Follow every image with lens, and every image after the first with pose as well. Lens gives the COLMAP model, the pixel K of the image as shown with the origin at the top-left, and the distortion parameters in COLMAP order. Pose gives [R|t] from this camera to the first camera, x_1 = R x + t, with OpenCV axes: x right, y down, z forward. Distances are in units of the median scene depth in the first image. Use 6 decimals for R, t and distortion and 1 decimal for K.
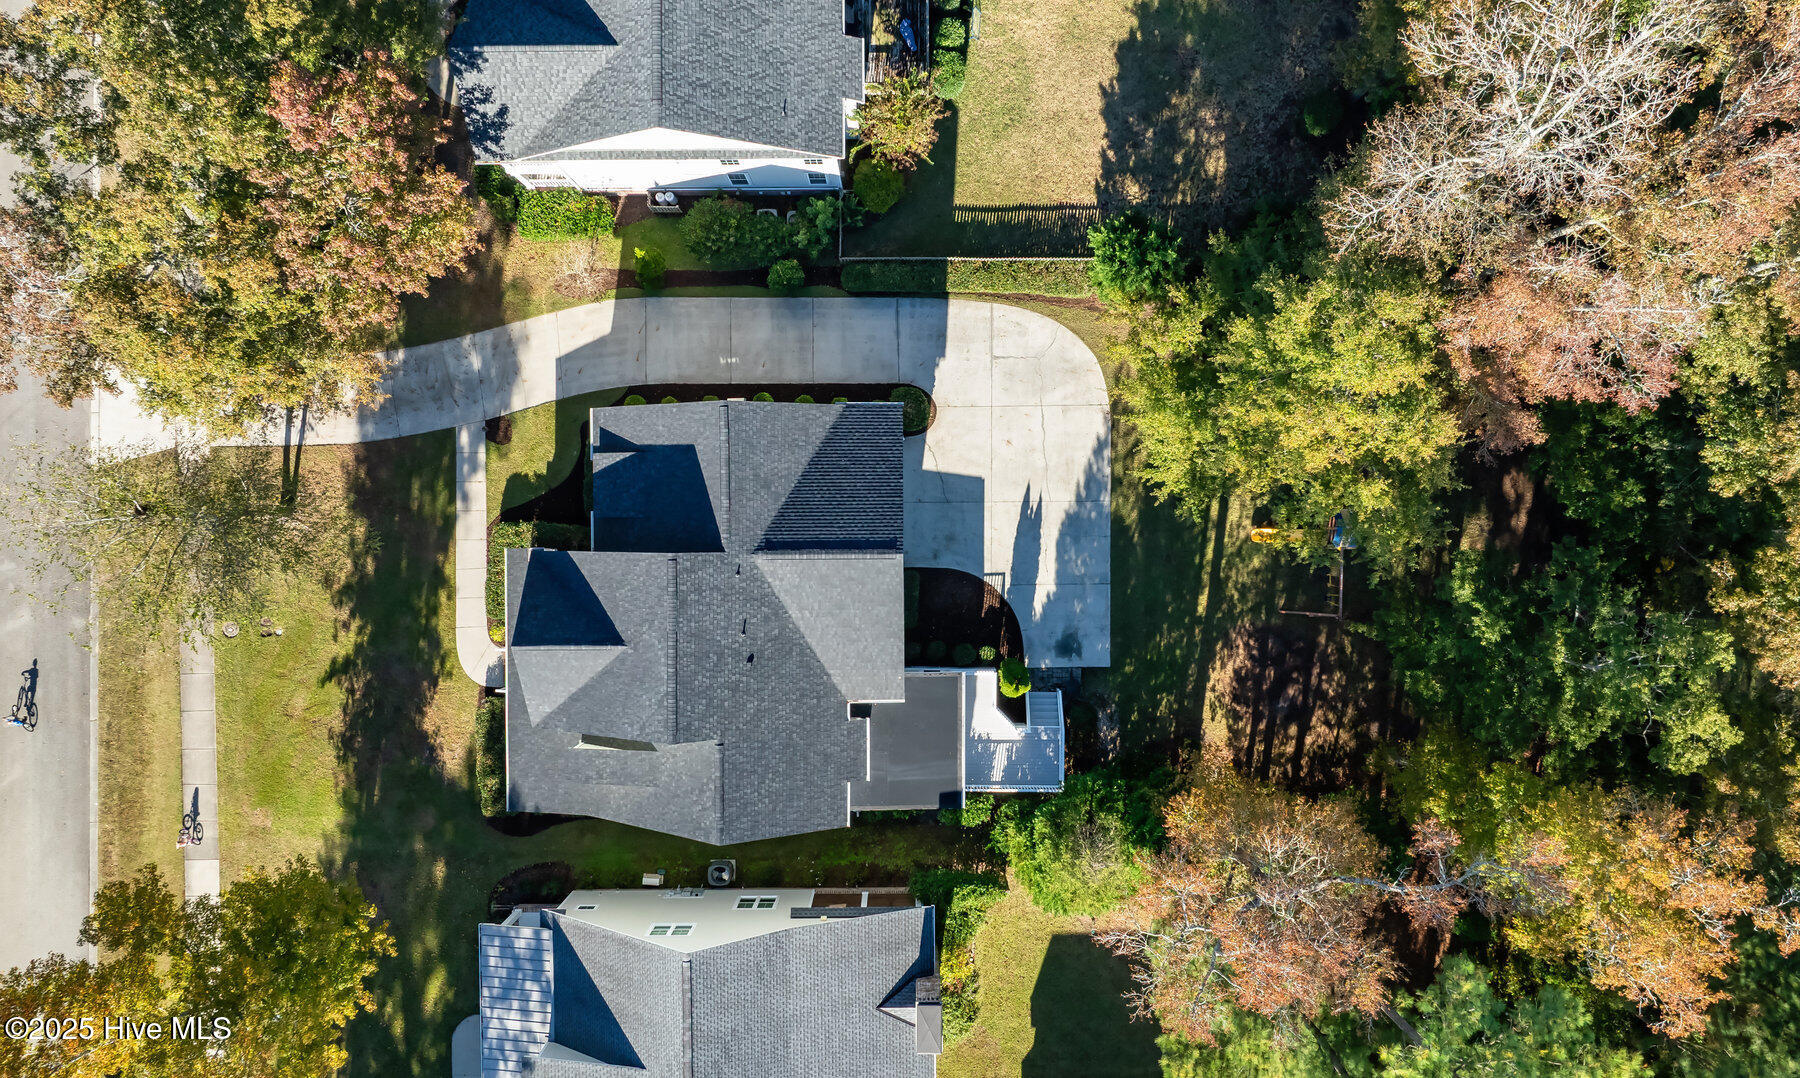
lens RADIAL K [[1359.2, 0, 907.2], [0, 1359.2, 534.2], [0, 0, 1]] dist [-0.002428, -0.047542]
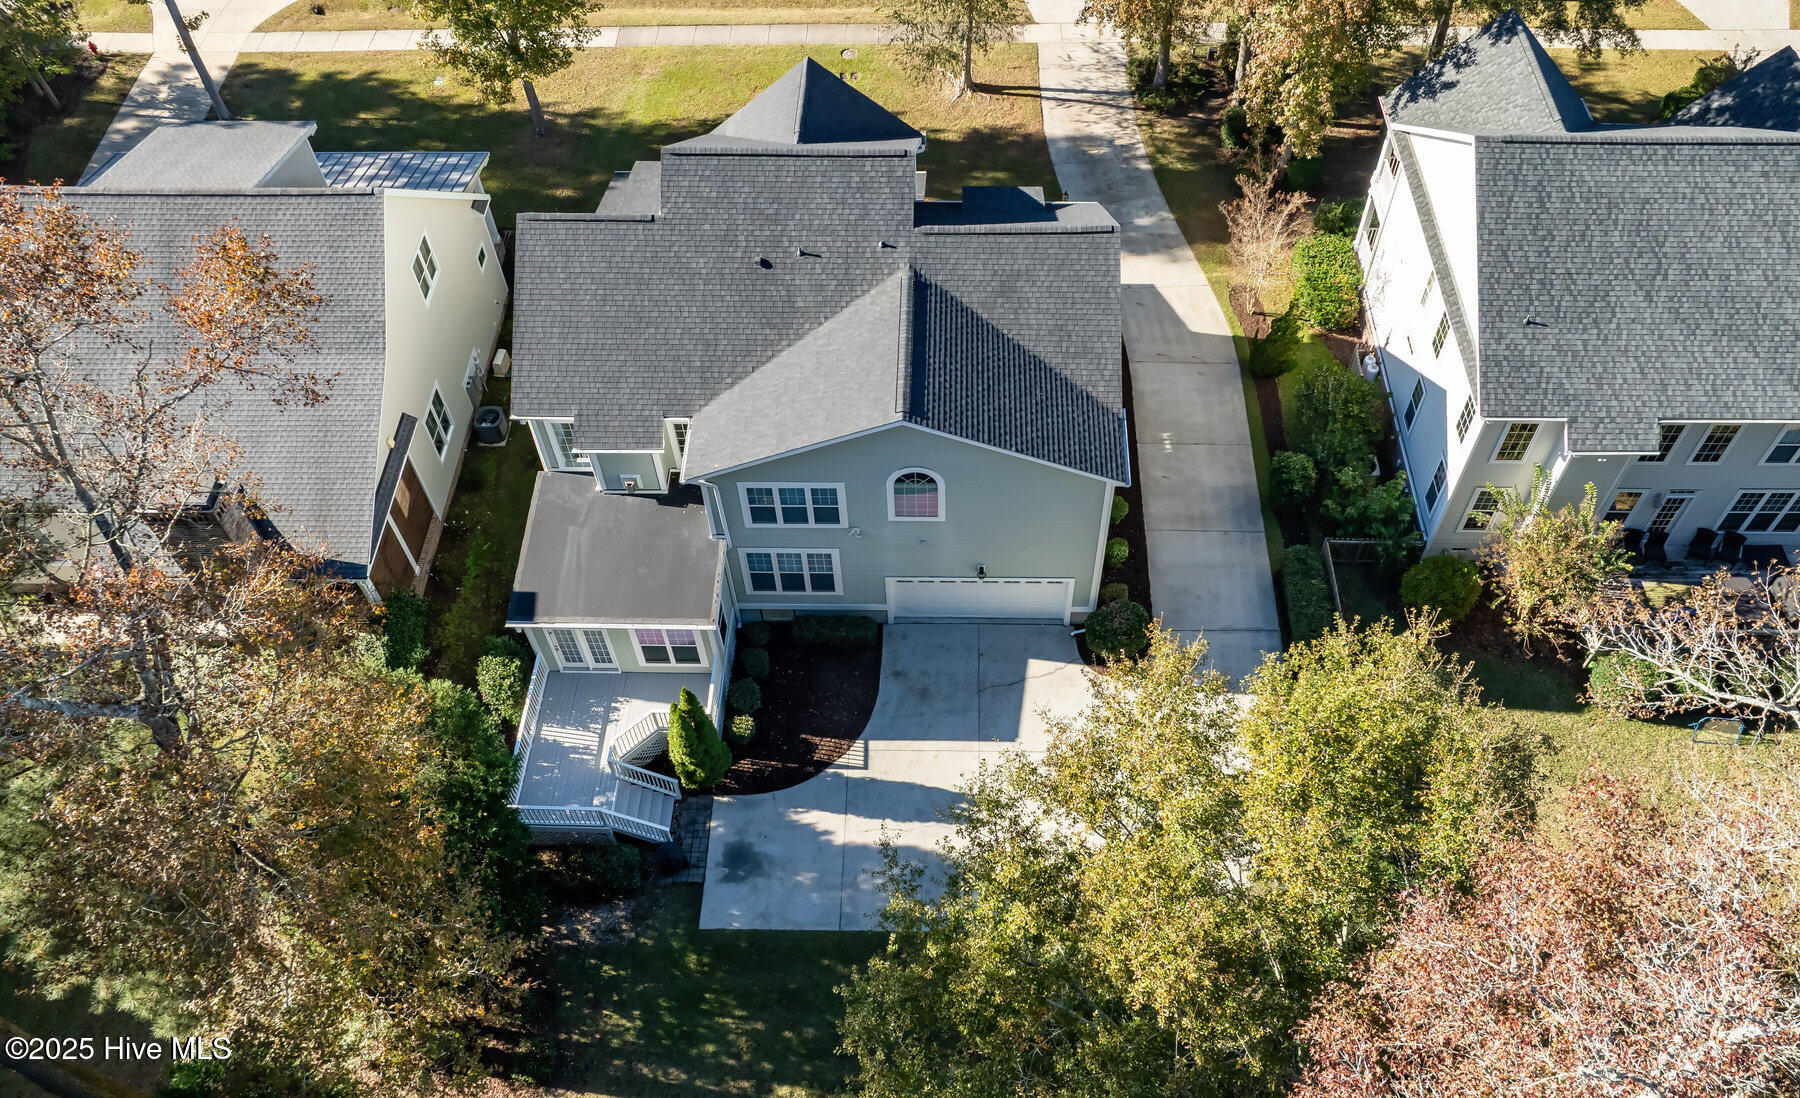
lens RADIAL K [[1385.6, 0, 943.8], [0, 1385.6, 545.1], [0, 0, 1]] dist [-0.033465, 0.001547]
pose [[-0.016427, 0.796585, -0.604304, 0.378920], [-0.999816, -0.019069, 0.002042, -0.006359], [-0.009897, 0.604226, 0.796751, 0.426285]]
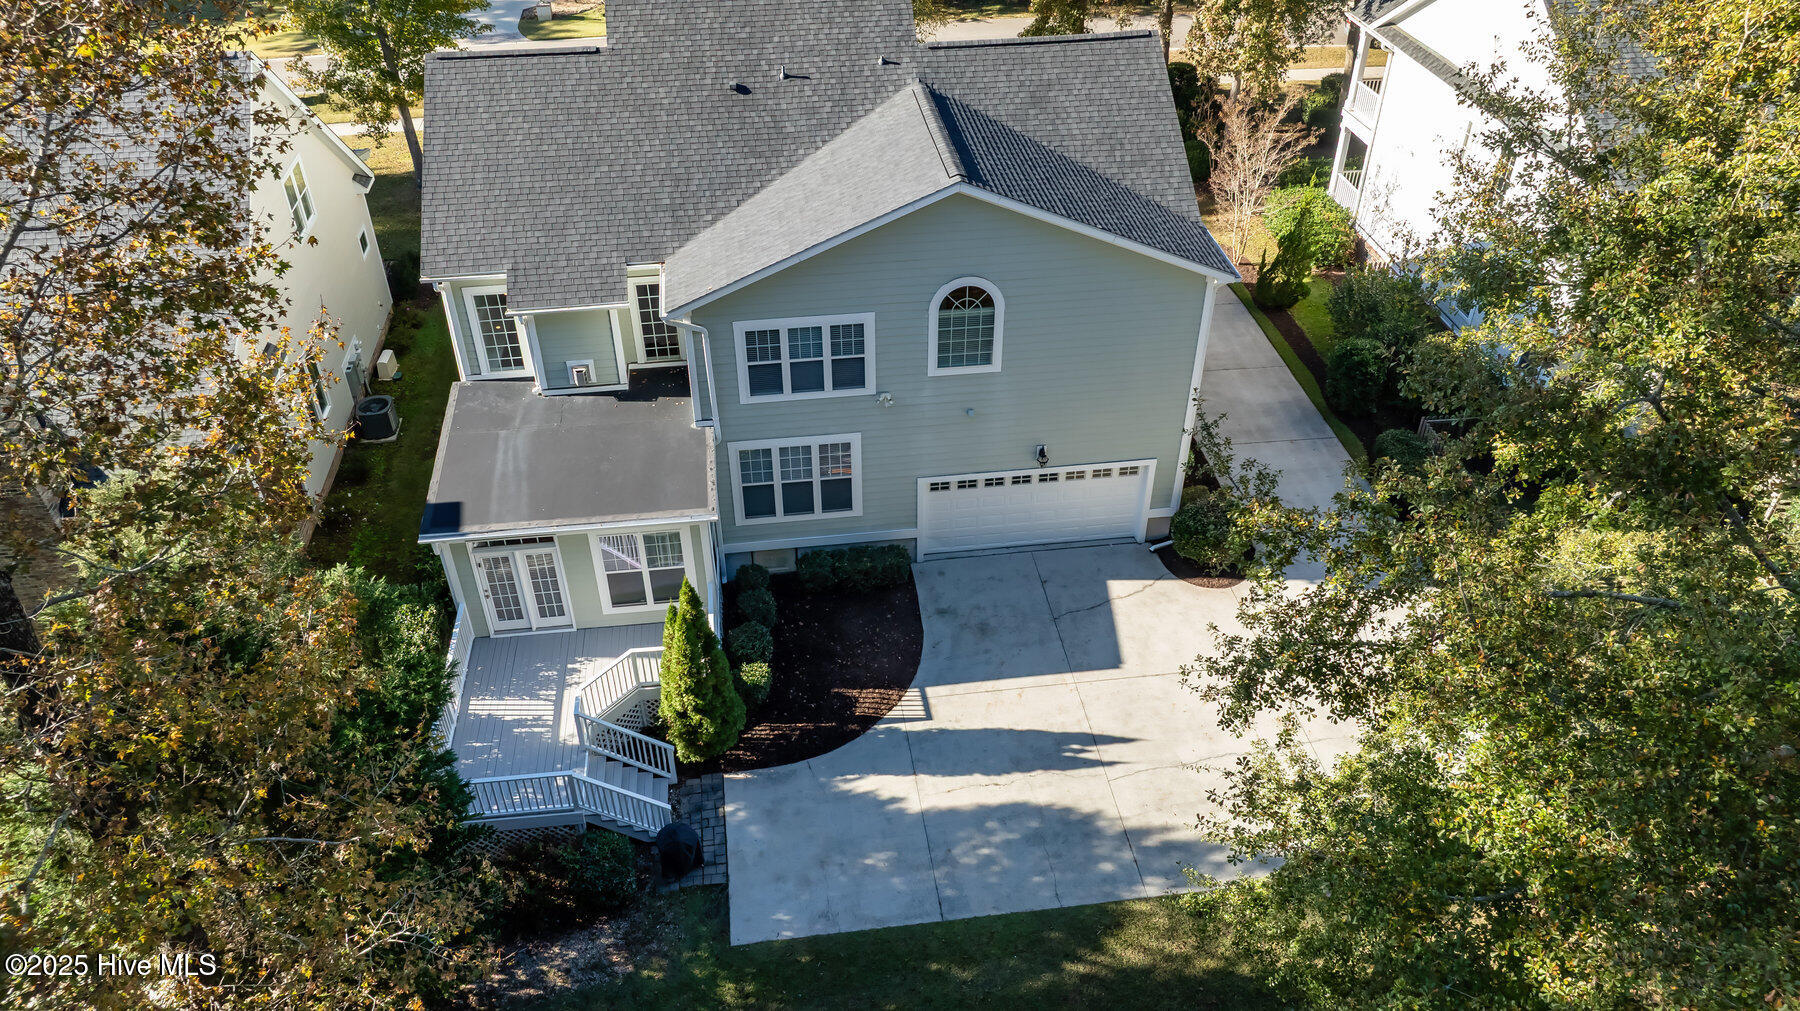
lens RADIAL K [[1270.6, 0, 887.7], [0, 1270.6, 506.5], [0, 0, 1]] dist [-0.047953, 0.056580]
pose [[0.123571, 0.600692, -0.789873, 0.365704], [-0.992290, 0.067165, -0.104159, 0.083218], [-0.009515, 0.796654, 0.604360, 0.688828]]
